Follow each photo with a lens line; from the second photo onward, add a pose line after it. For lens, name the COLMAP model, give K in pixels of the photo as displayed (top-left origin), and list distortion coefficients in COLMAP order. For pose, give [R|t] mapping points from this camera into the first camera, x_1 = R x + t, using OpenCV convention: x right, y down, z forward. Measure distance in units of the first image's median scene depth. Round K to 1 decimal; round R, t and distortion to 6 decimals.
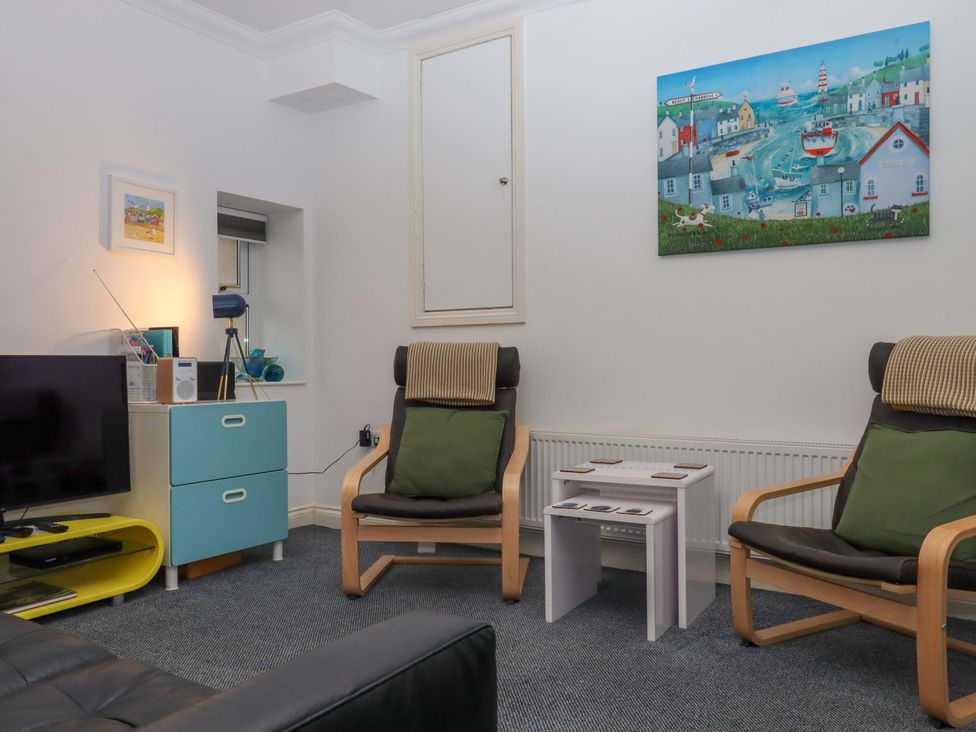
lens RADIAL K [[779.3, 0, 482.6], [0, 779.3, 364.1], [0, 0, 1]] dist [0.009601, -0.000519]
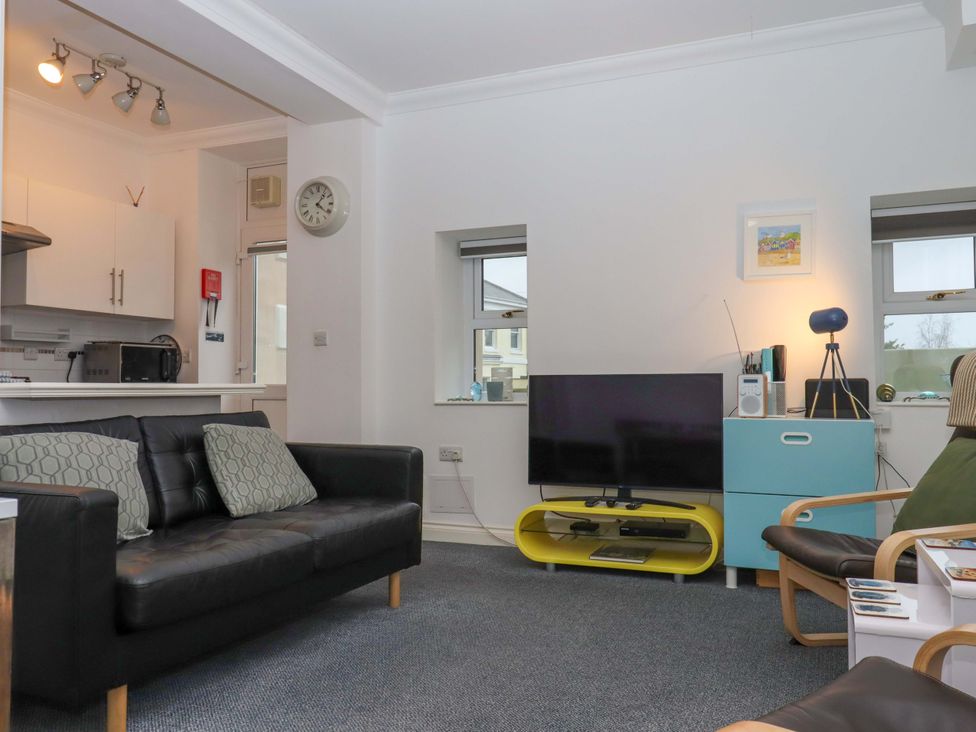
lens RADIAL K [[779.3, 0, 485.7], [0, 779.3, 370.3], [0, 0, 1]] dist [0.009601, -0.000519]
pose [[0.147630, -0.019517, -0.988850, 0.576213], [-0.003037, 0.999792, -0.020186, 0.008049], [0.989038, 0.005984, 0.147540, 0.454794]]
